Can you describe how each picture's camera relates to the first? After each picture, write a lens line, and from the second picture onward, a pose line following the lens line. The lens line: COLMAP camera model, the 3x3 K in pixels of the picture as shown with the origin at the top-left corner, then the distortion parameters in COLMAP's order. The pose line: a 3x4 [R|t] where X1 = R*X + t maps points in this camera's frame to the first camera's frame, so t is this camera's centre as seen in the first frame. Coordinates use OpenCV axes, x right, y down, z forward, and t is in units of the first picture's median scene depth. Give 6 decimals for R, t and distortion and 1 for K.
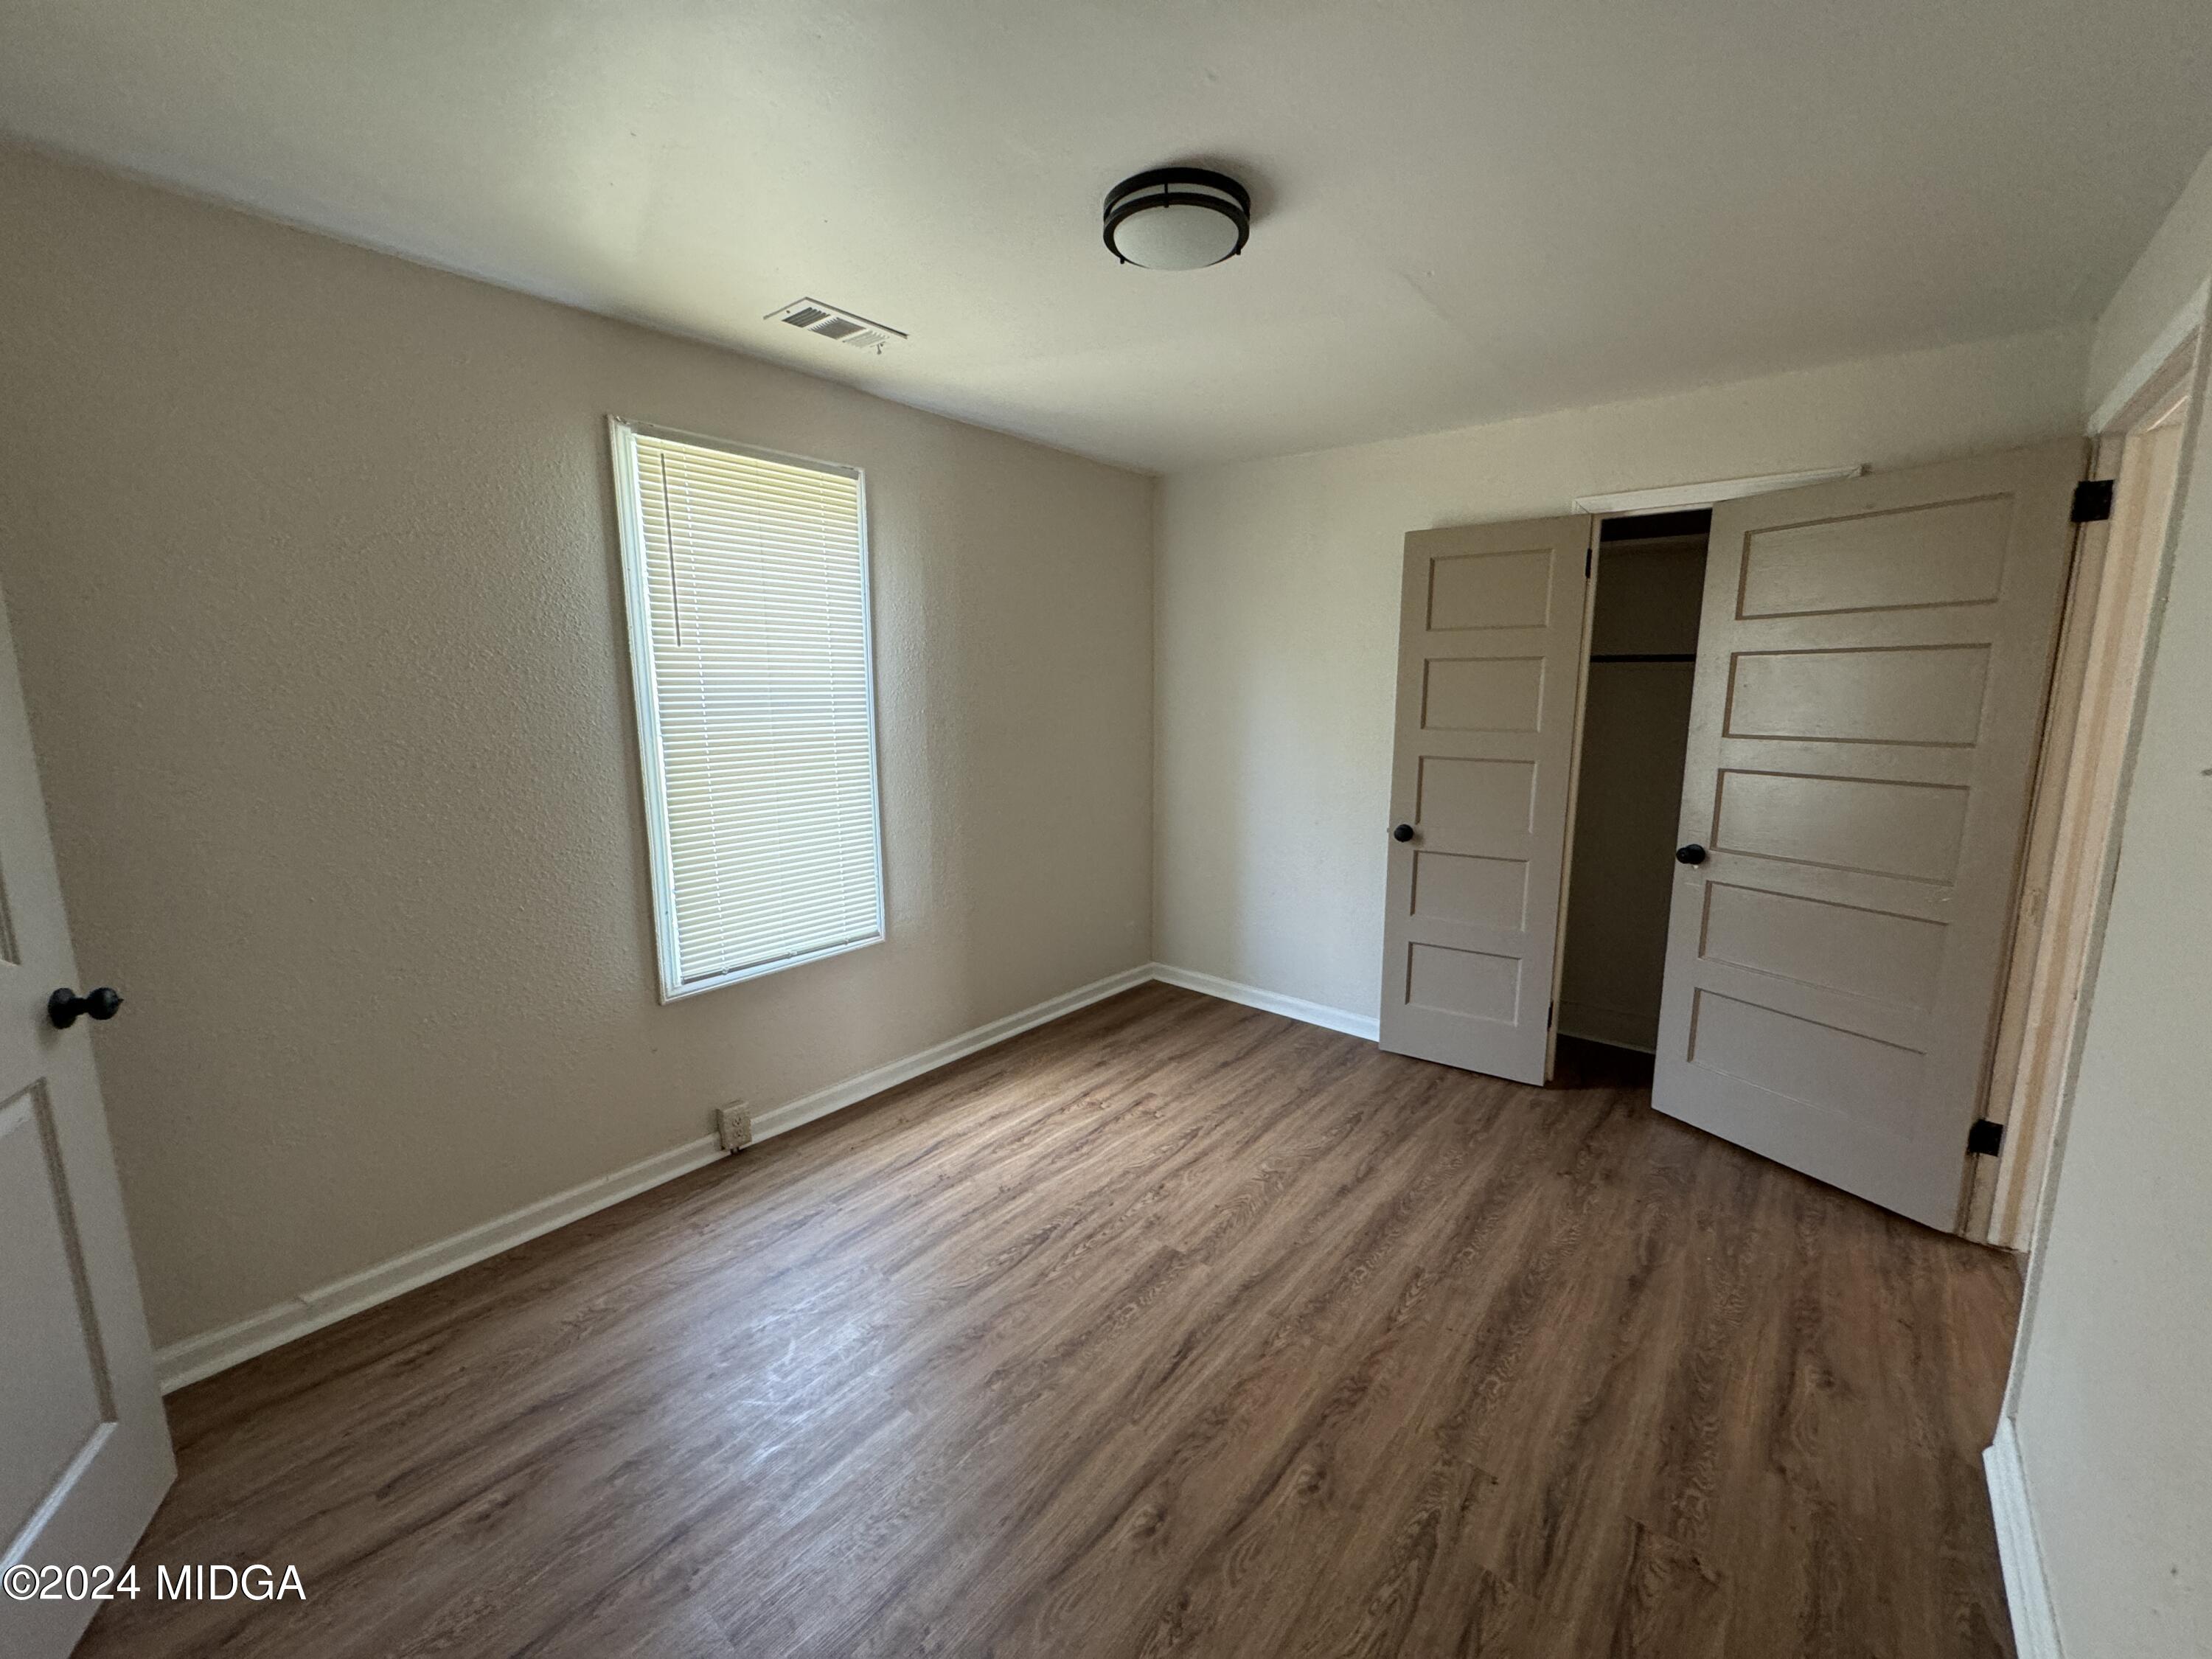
lens RADIAL K [[883.3, 0, 1106.0], [0, 883.3, 829.5], [0, 0, 1]] dist [-0.002532, 0.000011]
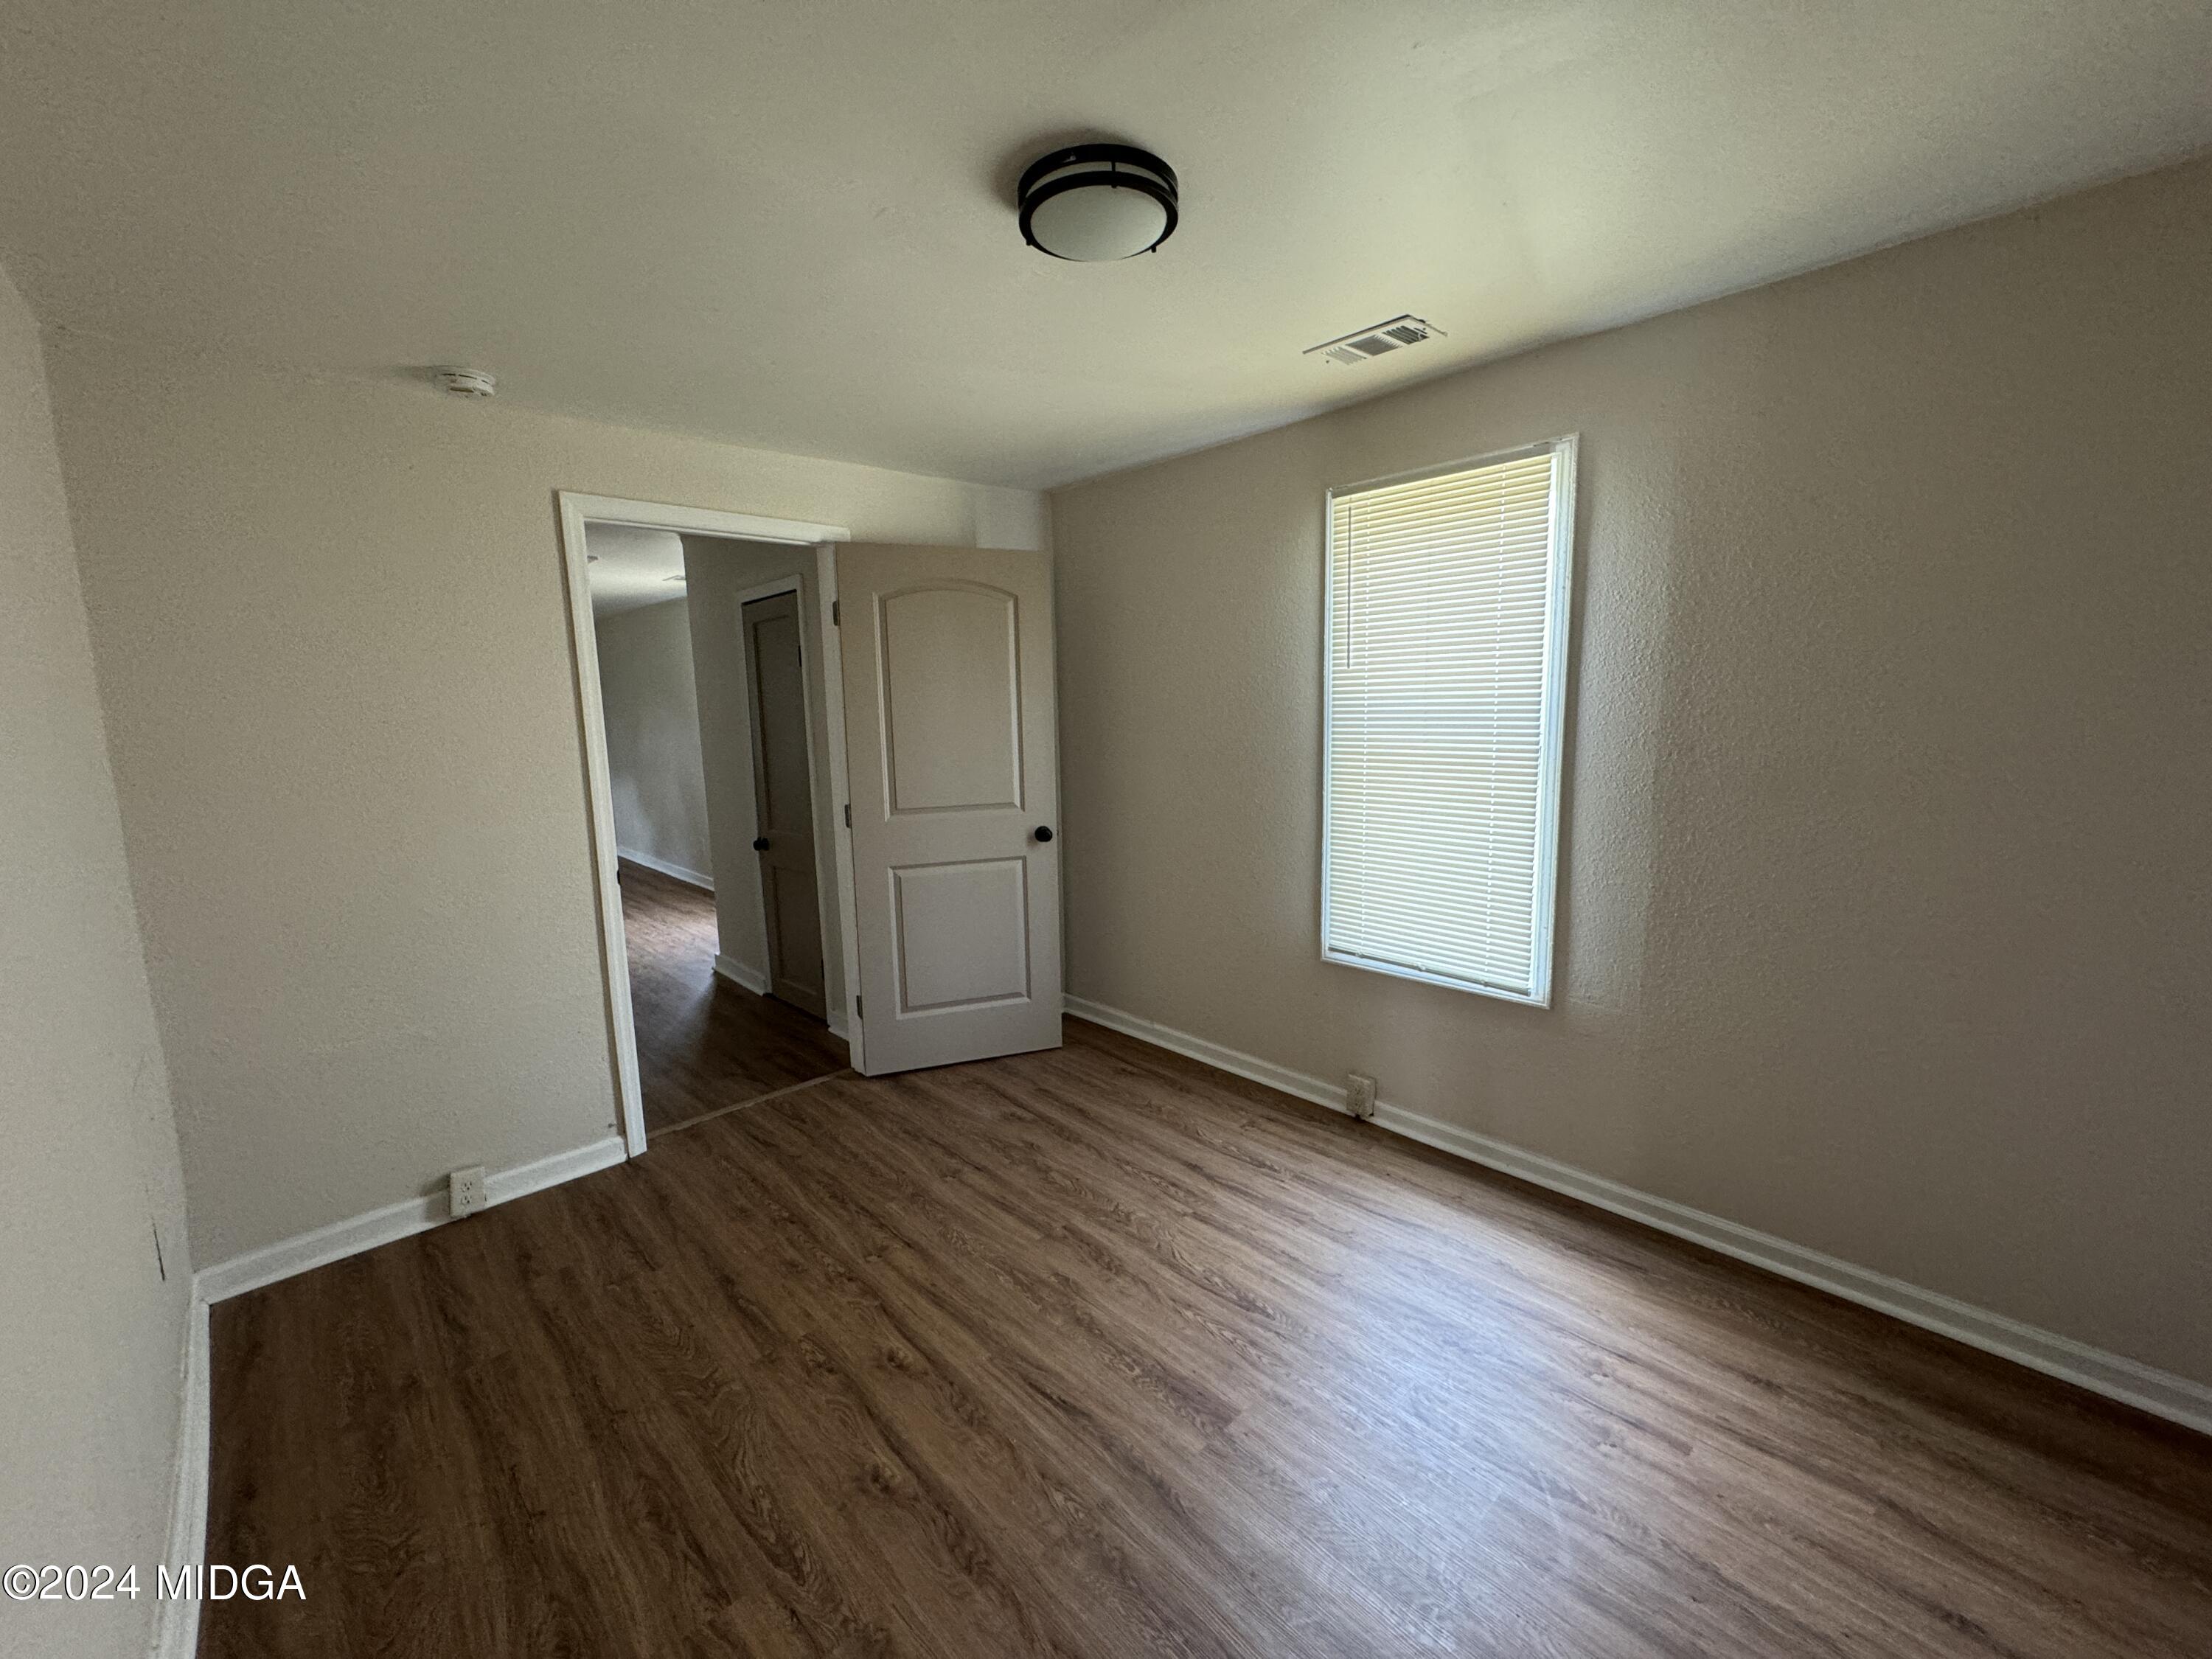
lens RADIAL K [[883.3, 0, 1106.0], [0, 883.3, 829.5], [0, 0, 1]] dist [-0.002532, 0.000011]
pose [[-0.127574, 0.147678, -0.980773, 0.897114], [-0.137140, 0.976728, 0.164907, -0.178240], [0.982302, 0.155541, -0.104352, 1.008939]]
